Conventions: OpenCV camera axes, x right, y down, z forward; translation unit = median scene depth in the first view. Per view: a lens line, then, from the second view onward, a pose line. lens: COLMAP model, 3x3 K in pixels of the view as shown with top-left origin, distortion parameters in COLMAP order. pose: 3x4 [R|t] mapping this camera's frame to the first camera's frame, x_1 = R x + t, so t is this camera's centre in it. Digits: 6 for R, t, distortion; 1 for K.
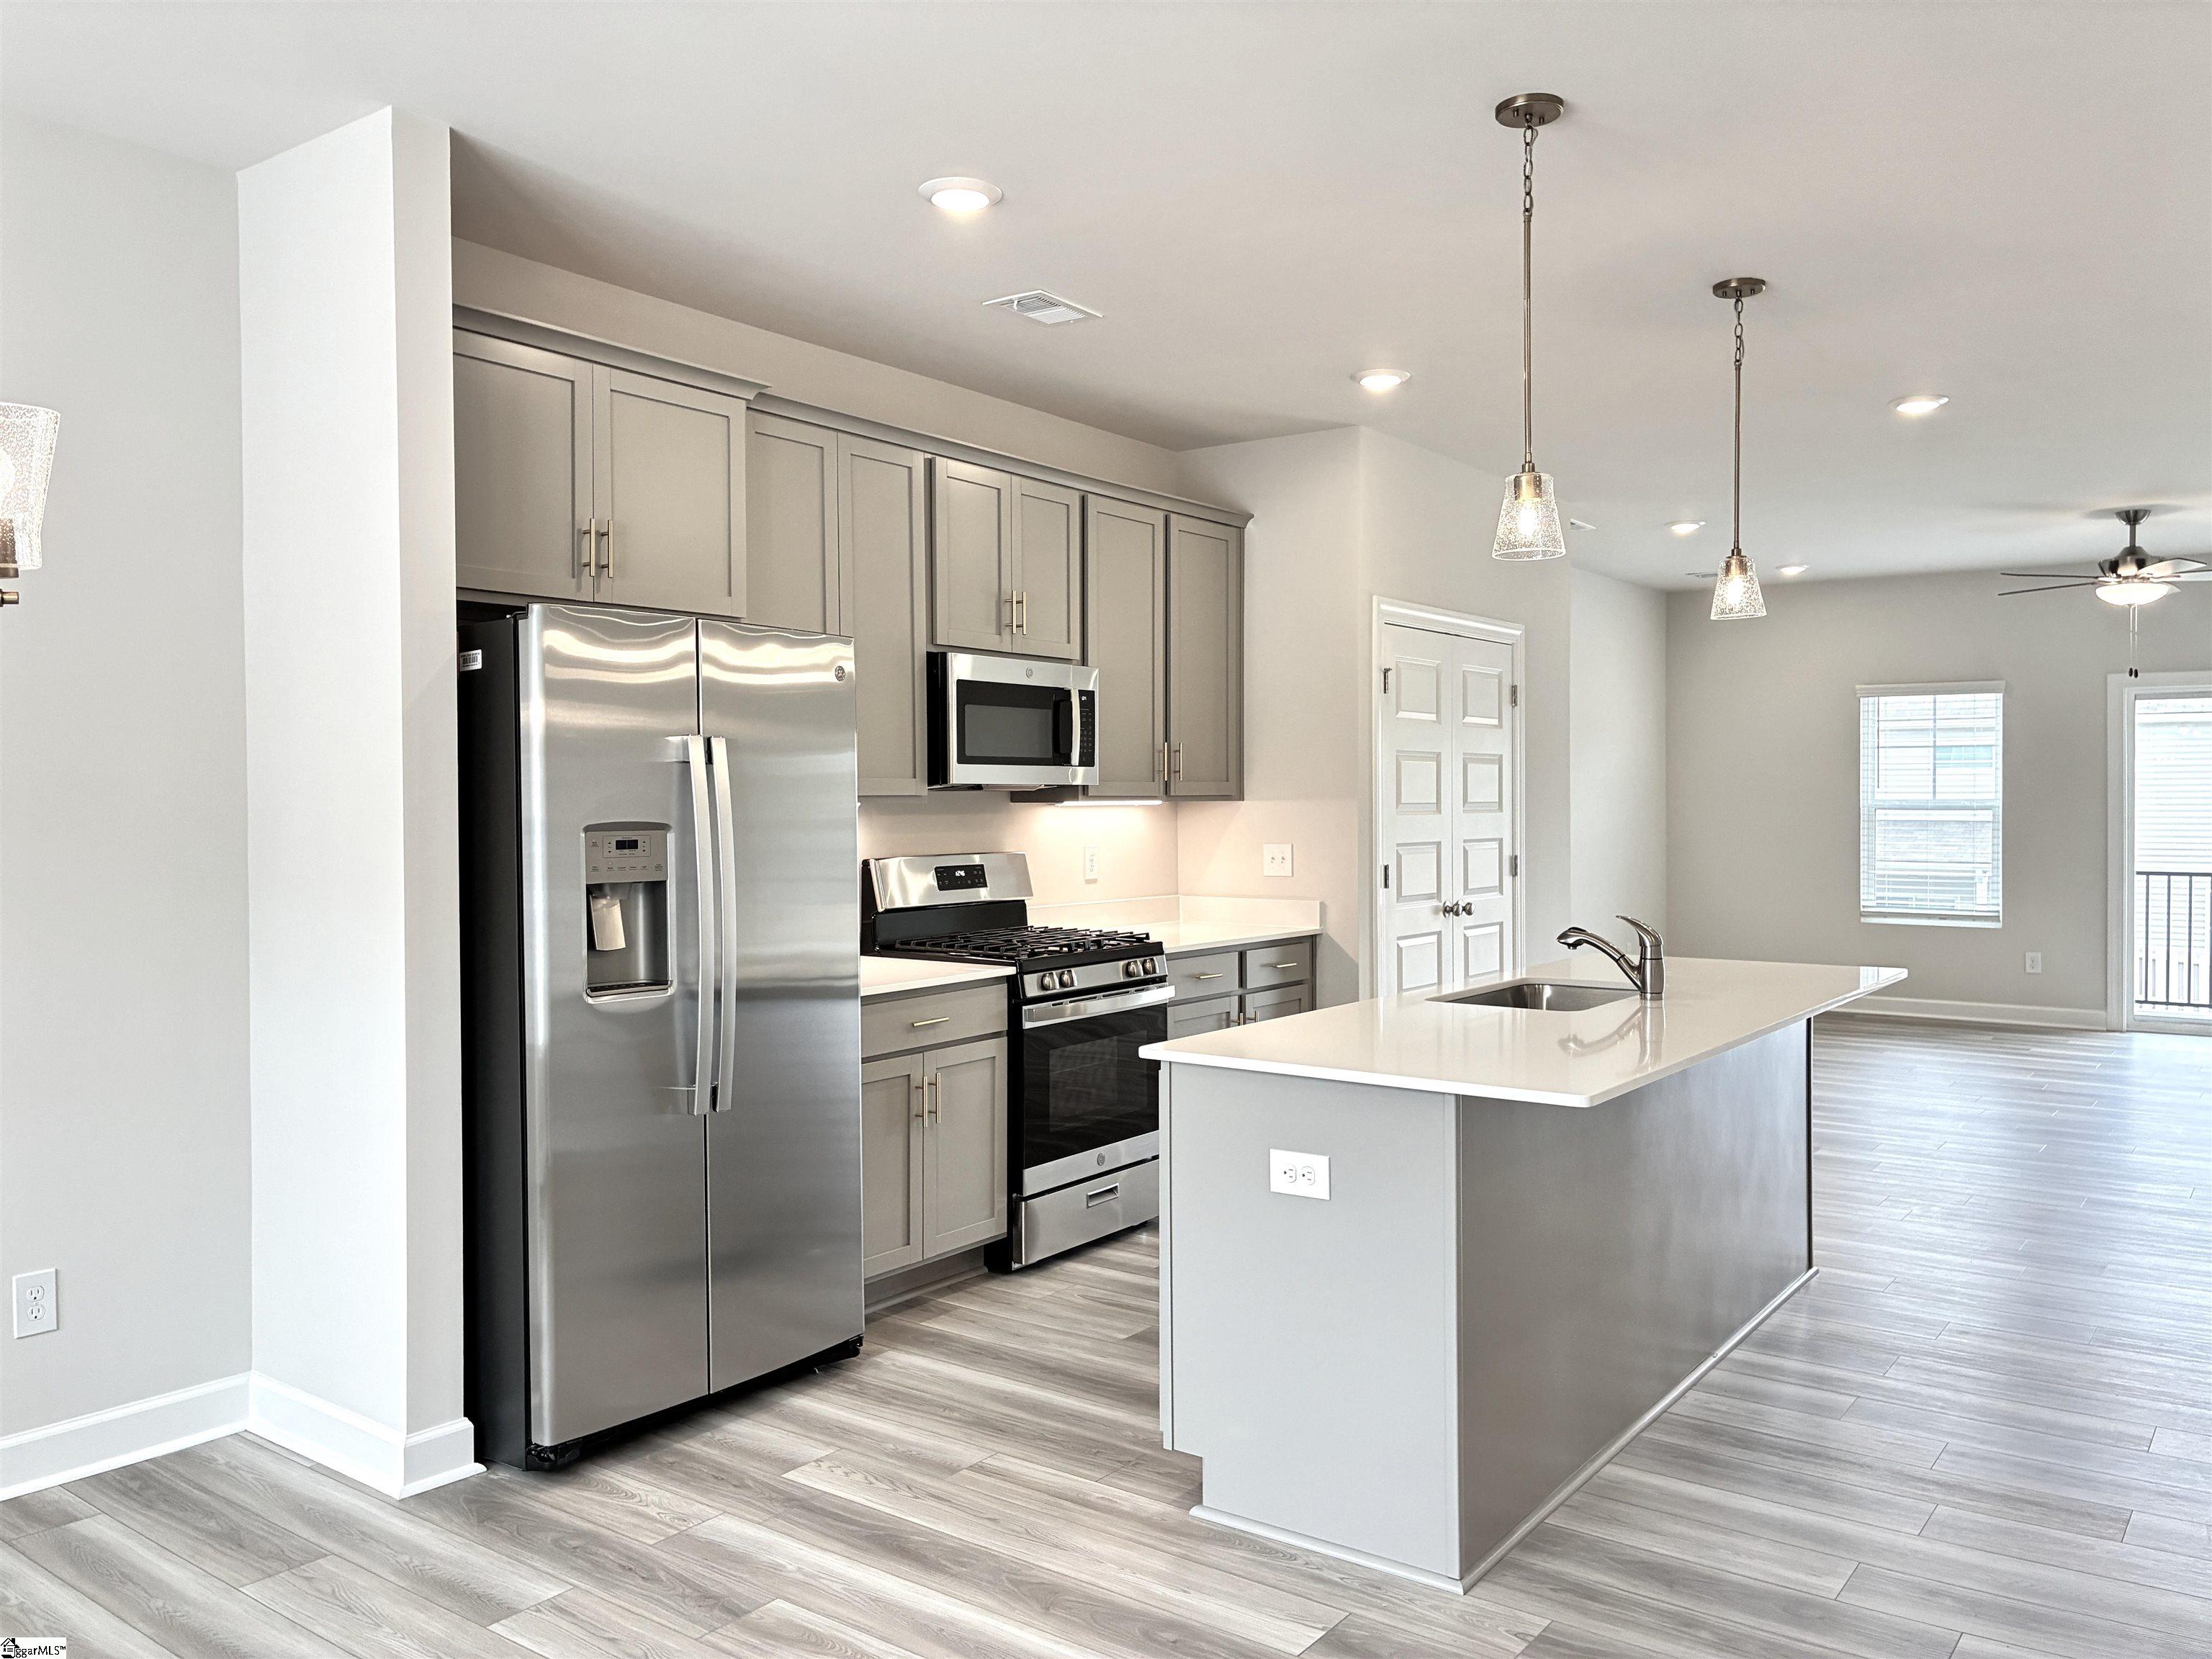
lens RADIAL K [[1693.5, 0, 1100.9], [0, 1693.5, 825.1], [0, 0, 1]] dist [0.016555, -0.012302]
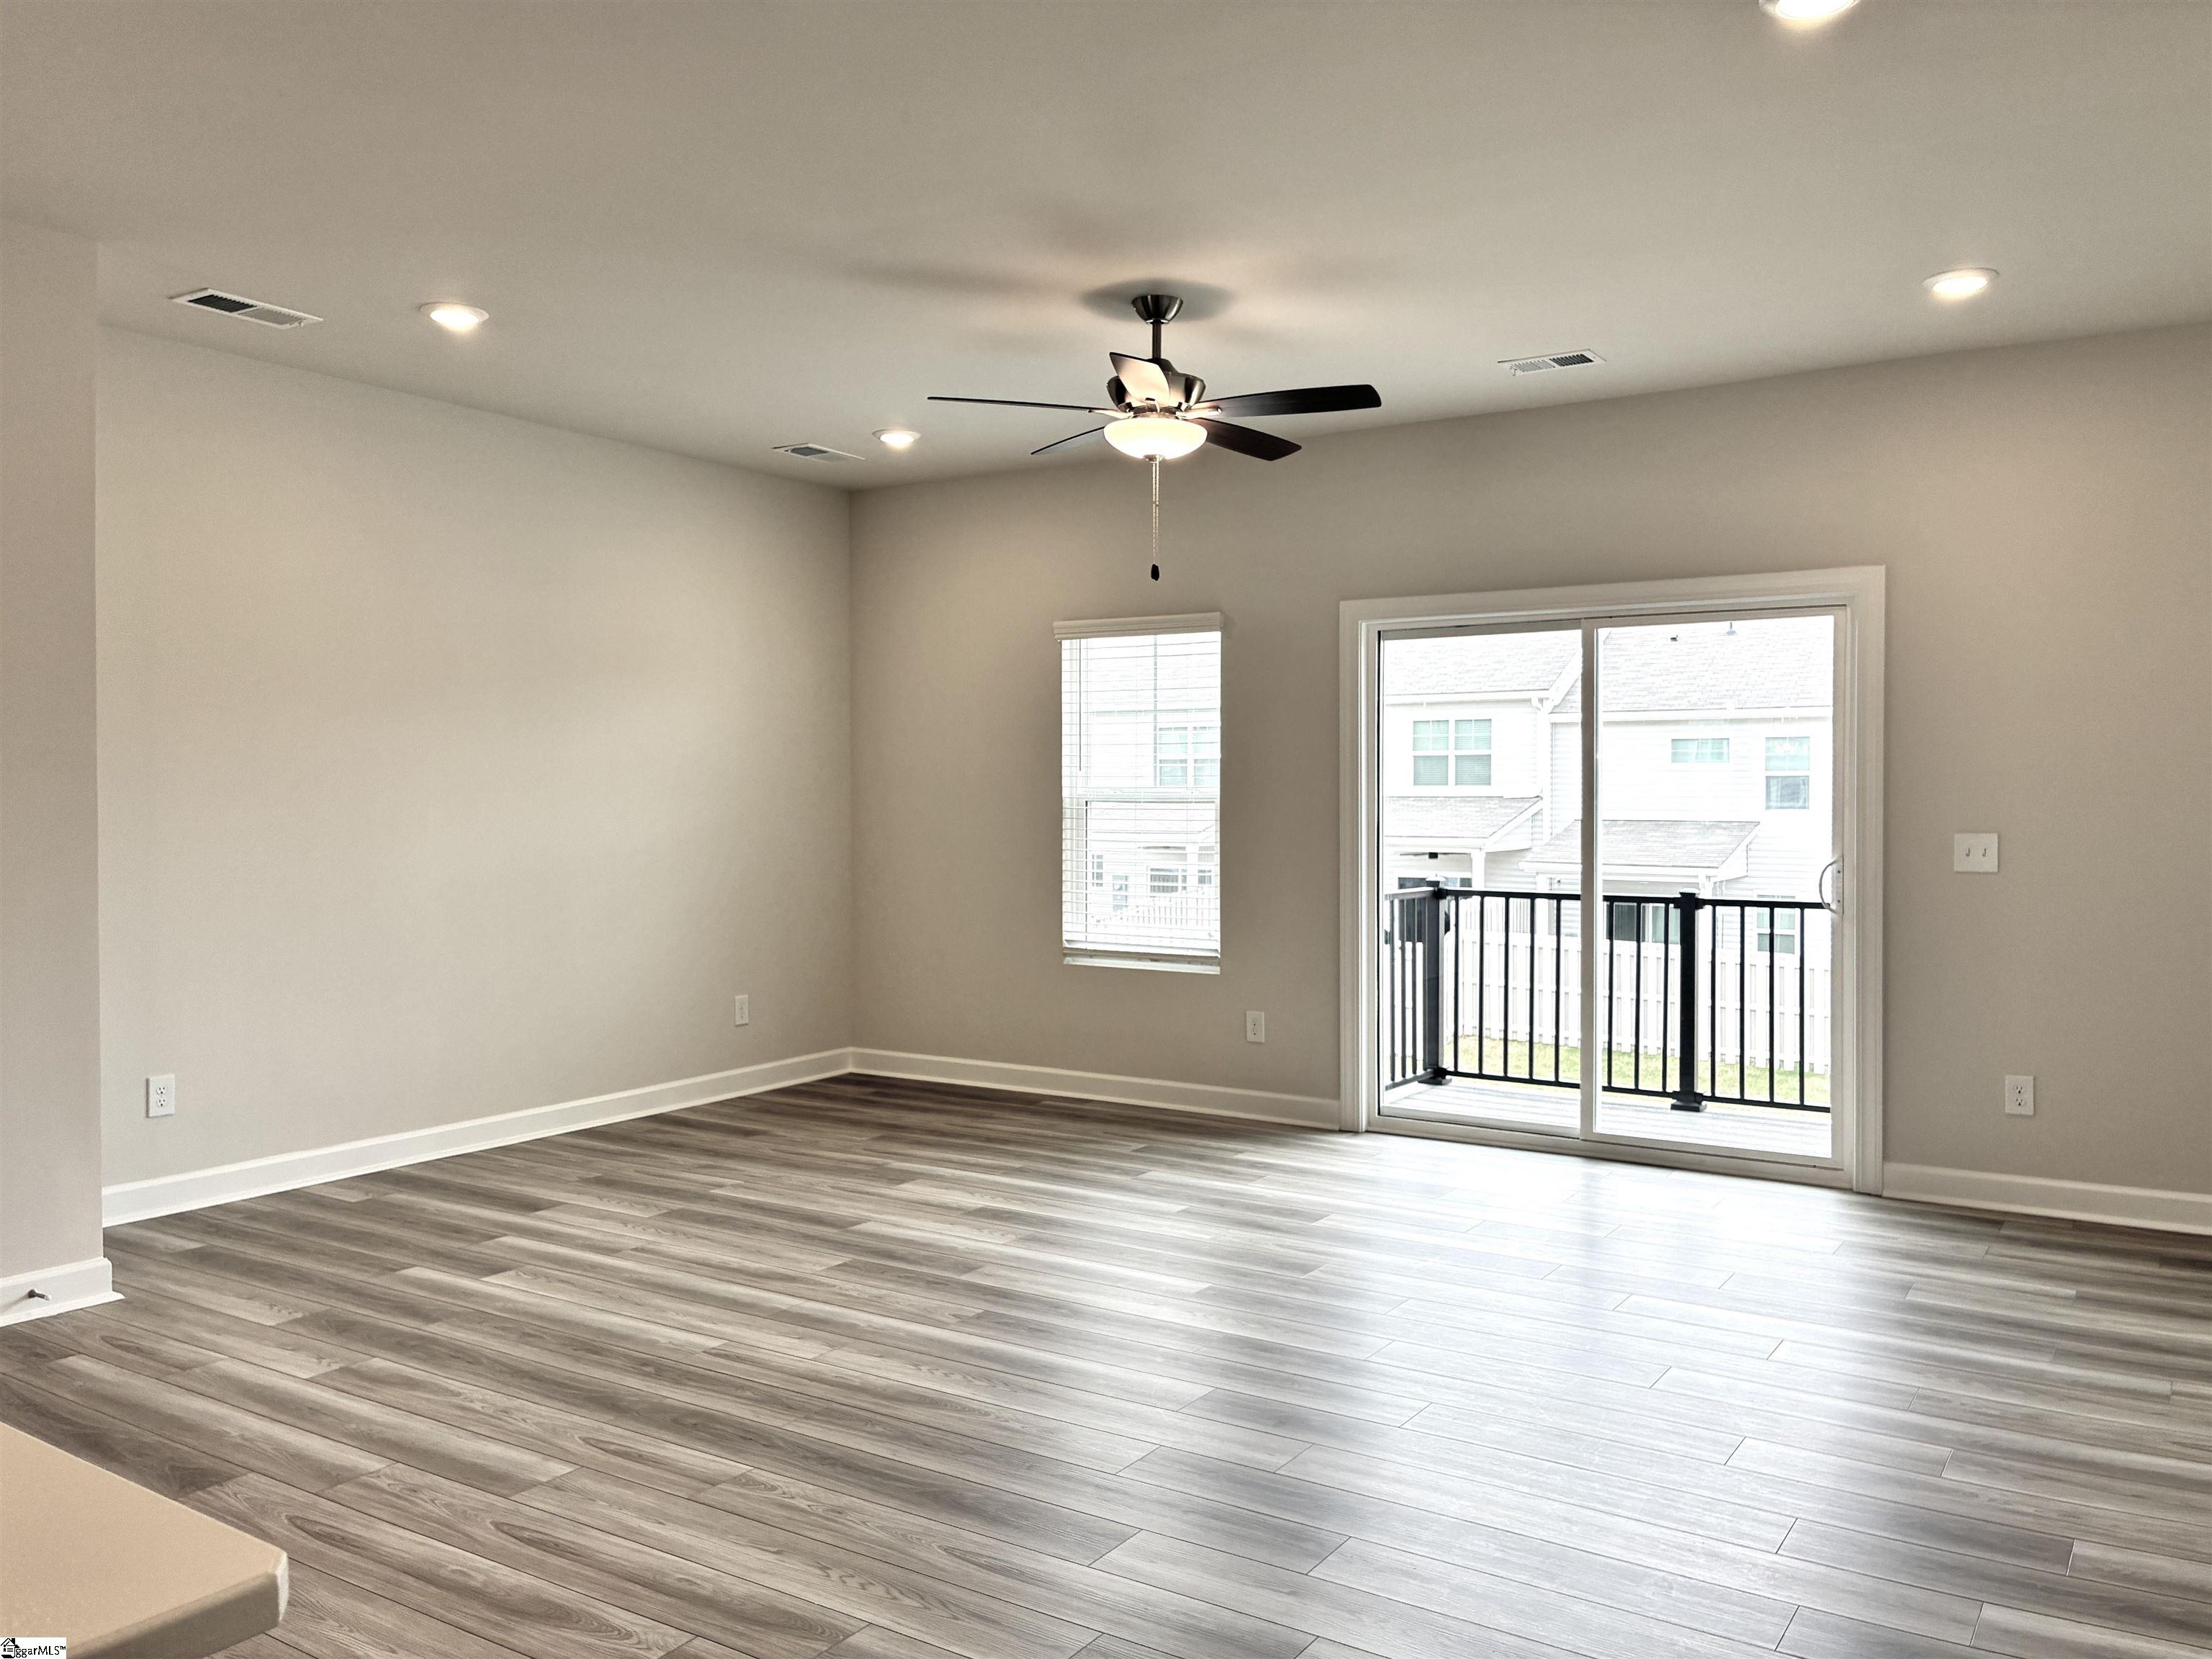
lens RADIAL K [[1693.5, 0, 1114.2], [0, 1693.5, 831.5], [0, 0, 1]] dist [0.016555, -0.012302]
pose [[0.997794, 0.000614, 0.066382, 0.446533], [-0.000817, 0.999995, 0.003034, 0.000820], [-0.066380, -0.003082, 0.997790, 0.327257]]
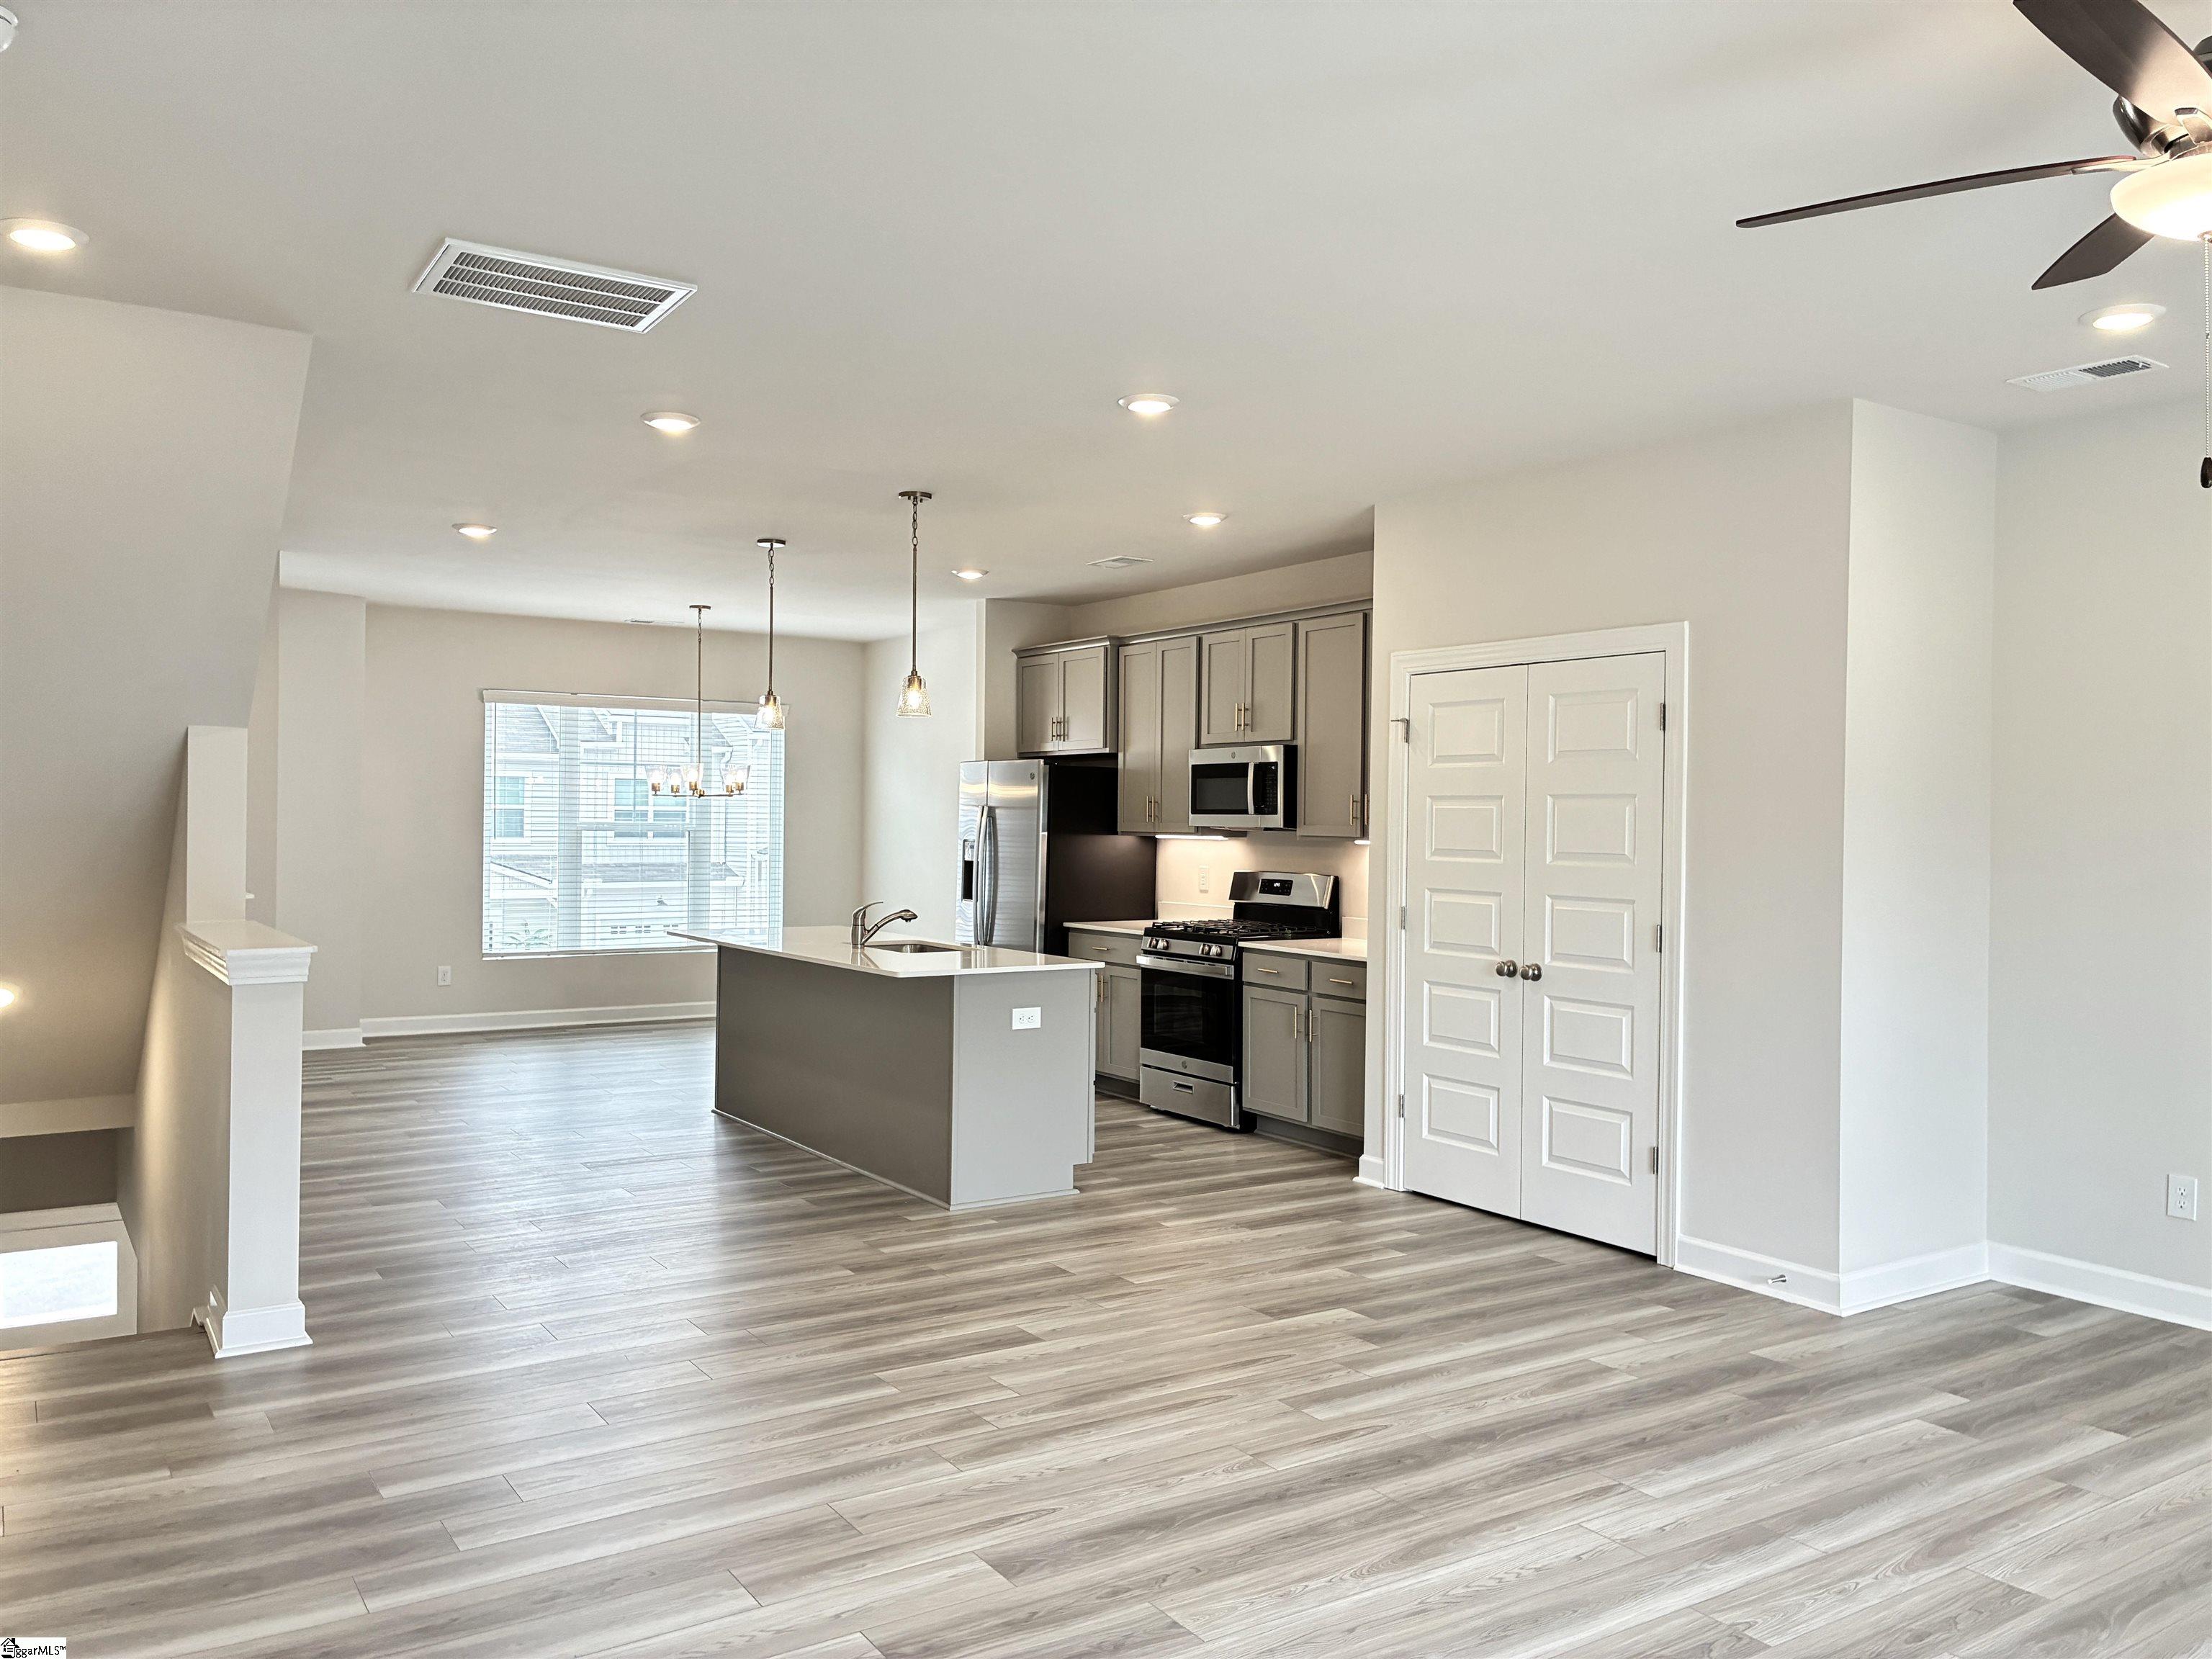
lens RADIAL K [[1693.5, 0, 1105.5], [0, 1693.5, 816.2], [0, 0, 1]] dist [0.016555, -0.012302]
pose [[-0.344210, -0.003551, -0.938886, 0.763731], [-0.028038, 0.999586, 0.006498, -0.021149], [0.938474, 0.028561, -0.344167, 0.745815]]
